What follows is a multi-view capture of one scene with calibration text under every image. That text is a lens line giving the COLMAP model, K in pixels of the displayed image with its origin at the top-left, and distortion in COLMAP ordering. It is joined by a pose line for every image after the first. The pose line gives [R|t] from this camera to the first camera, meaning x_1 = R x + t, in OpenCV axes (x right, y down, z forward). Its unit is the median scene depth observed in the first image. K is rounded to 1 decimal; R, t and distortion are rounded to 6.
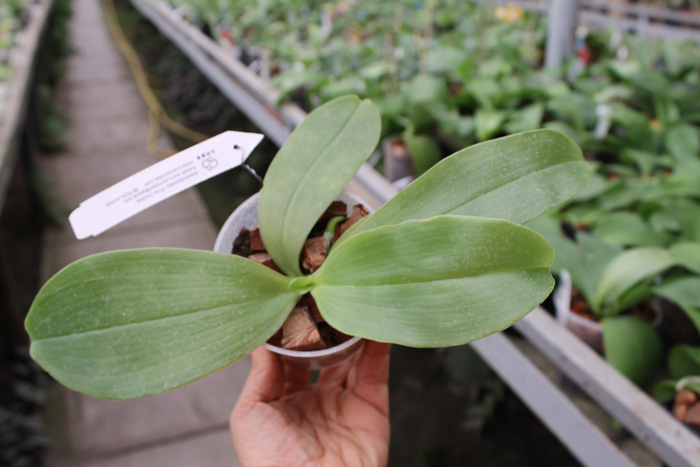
lens RADIAL K [[721.6, 0, 350.0], [0, 721.6, 233.5], [0, 0, 1]] dist [-0.062676, 0.017723]
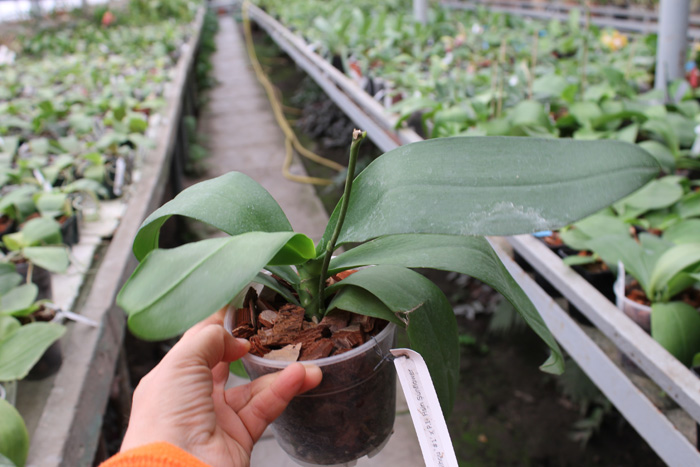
lens RADIAL K [[721.6, 0, 350.0], [0, 721.6, 233.5], [0, 0, 1]] dist [-0.062676, 0.017723]
pose [[0.983759, 0.014067, -0.178942, 0.023495], [-0.021004, 0.999097, -0.036933, 0.018734], [0.178261, 0.040092, 0.983166, -0.074124]]
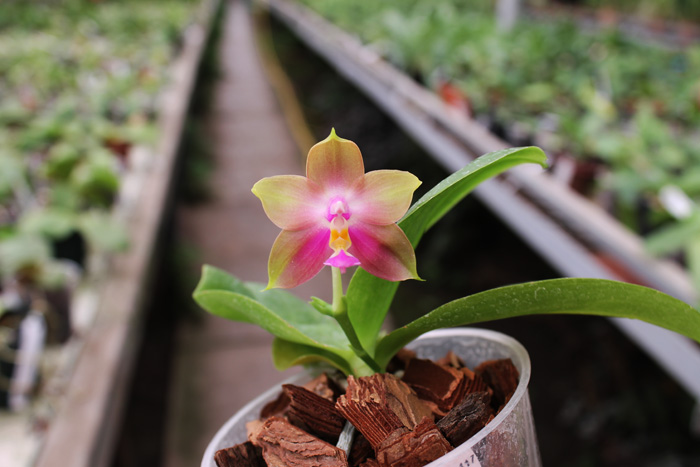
lens RADIAL K [[721.6, 0, 350.0], [0, 721.6, 233.5], [0, 0, 1]] dist [-0.062676, 0.017723]
pose [[0.981851, 0.085872, -0.169099, -0.200750], [-0.092220, 0.995286, -0.030037, -0.152055], [0.165722, 0.045086, 0.985141, 0.420322]]
